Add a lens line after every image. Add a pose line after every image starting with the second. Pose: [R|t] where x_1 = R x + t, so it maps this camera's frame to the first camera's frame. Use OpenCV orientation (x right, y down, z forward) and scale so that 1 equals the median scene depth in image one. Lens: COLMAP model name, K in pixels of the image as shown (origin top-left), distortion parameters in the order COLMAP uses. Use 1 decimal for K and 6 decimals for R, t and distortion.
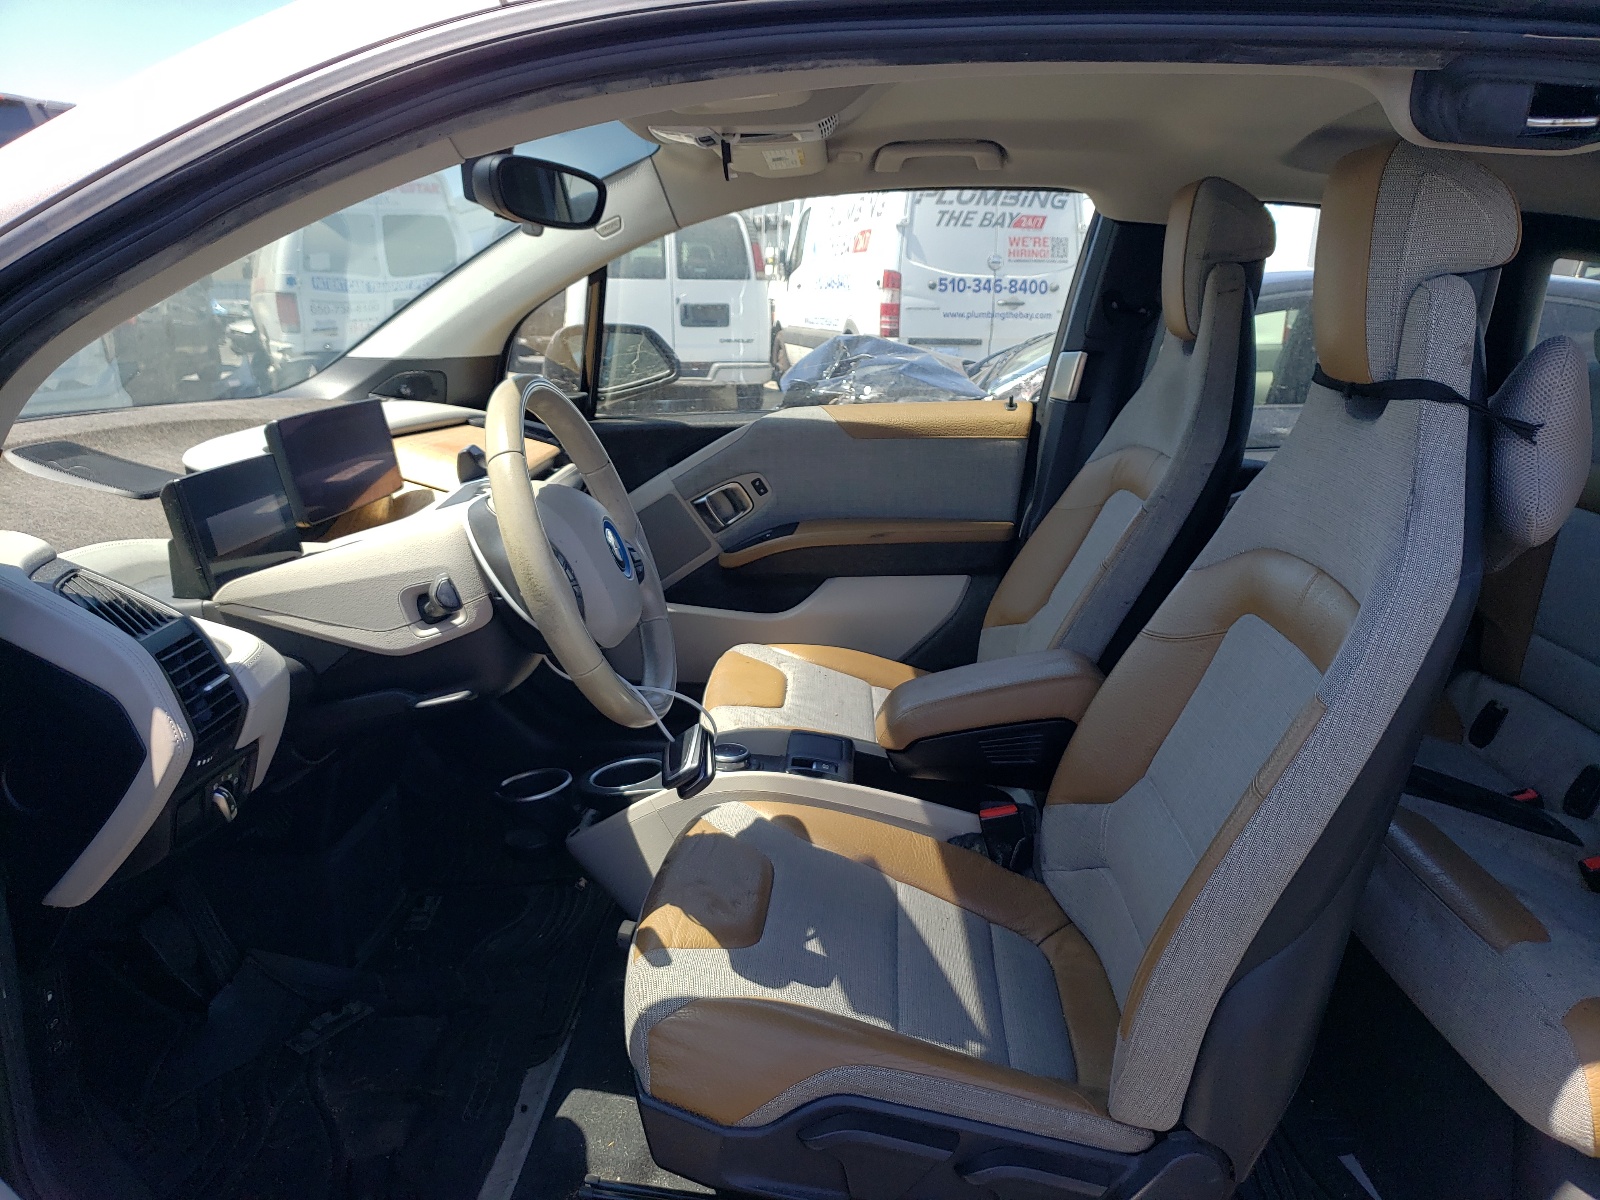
lens RADIAL K [[1208.7, 0, 800.0], [0, 1208.7, 600.0], [0, 0, 1]] dist [0.004897, -0.000036]
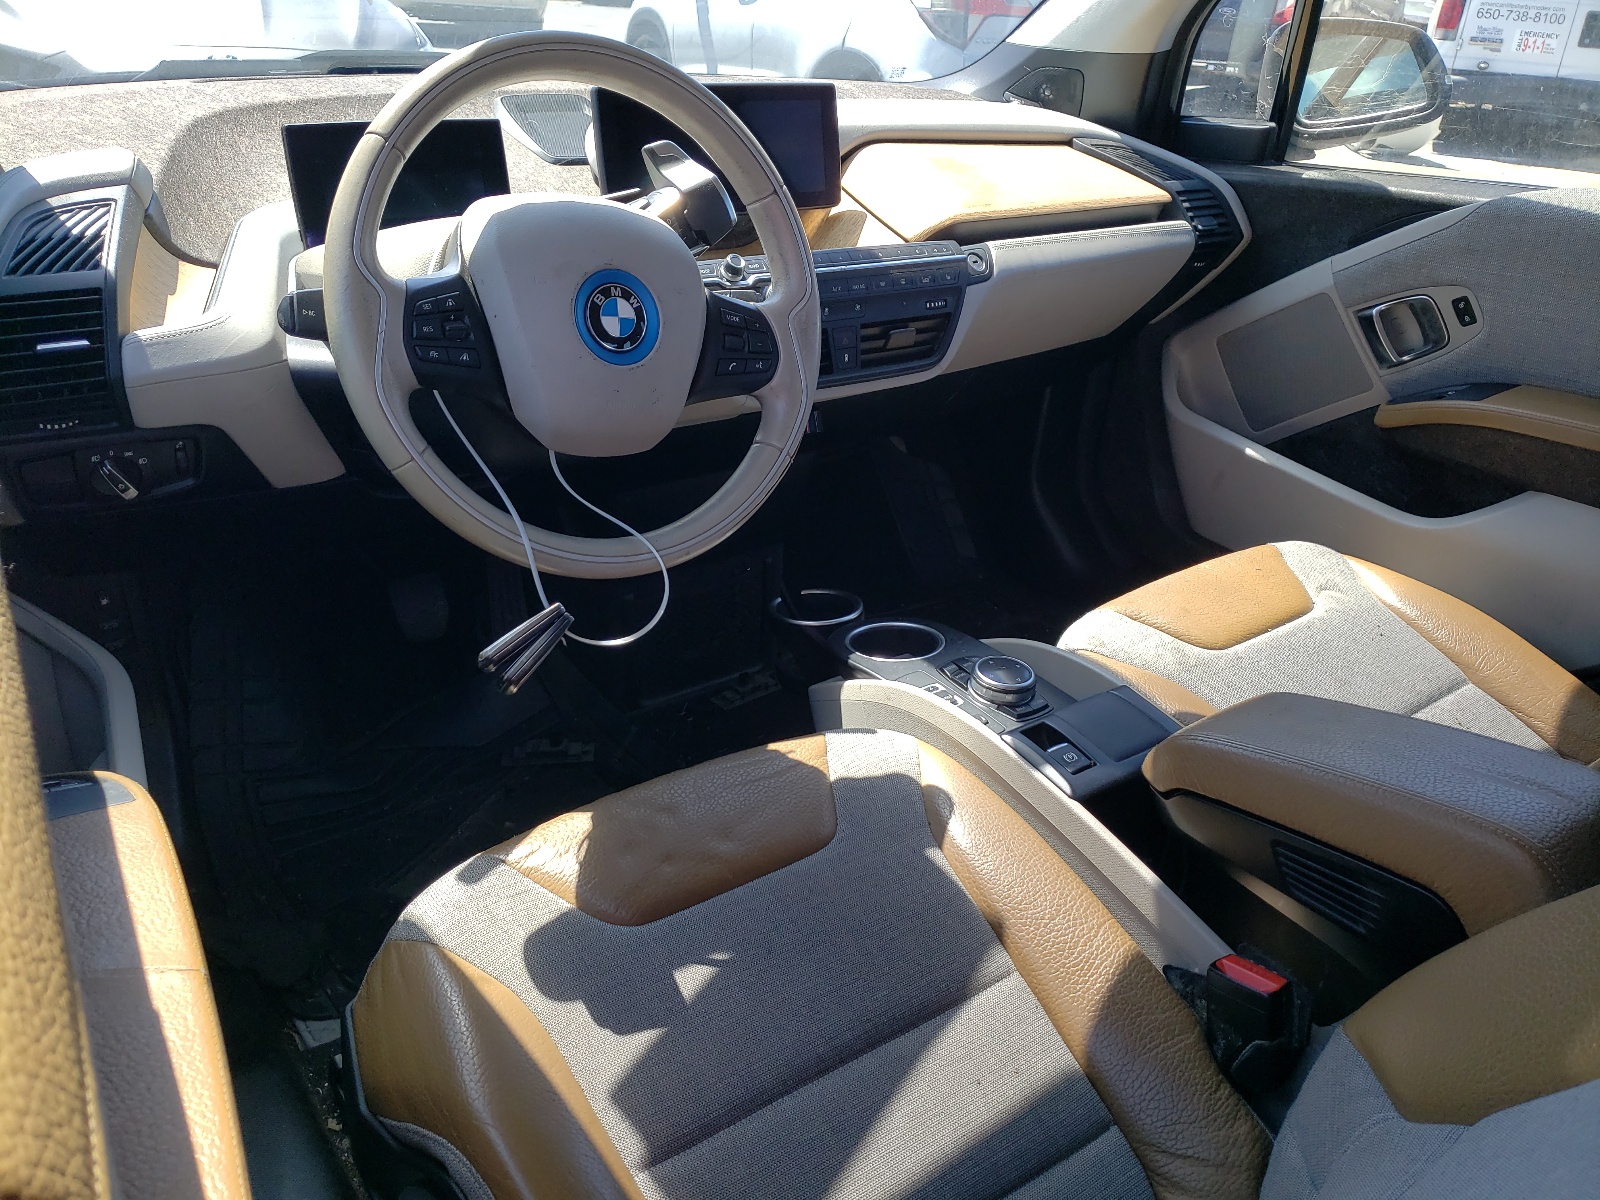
lens RADIAL K [[1228.7, 0, 800.0], [0, 1228.7, 600.0], [0, 0, 1]] dist [-0.000849, 0.000889]
pose [[0.628089, 0.369749, -0.684682, 0.236764], [-0.230913, 0.928824, 0.289767, -0.060859], [0.743090, -0.023897, 0.668764, 0.333285]]
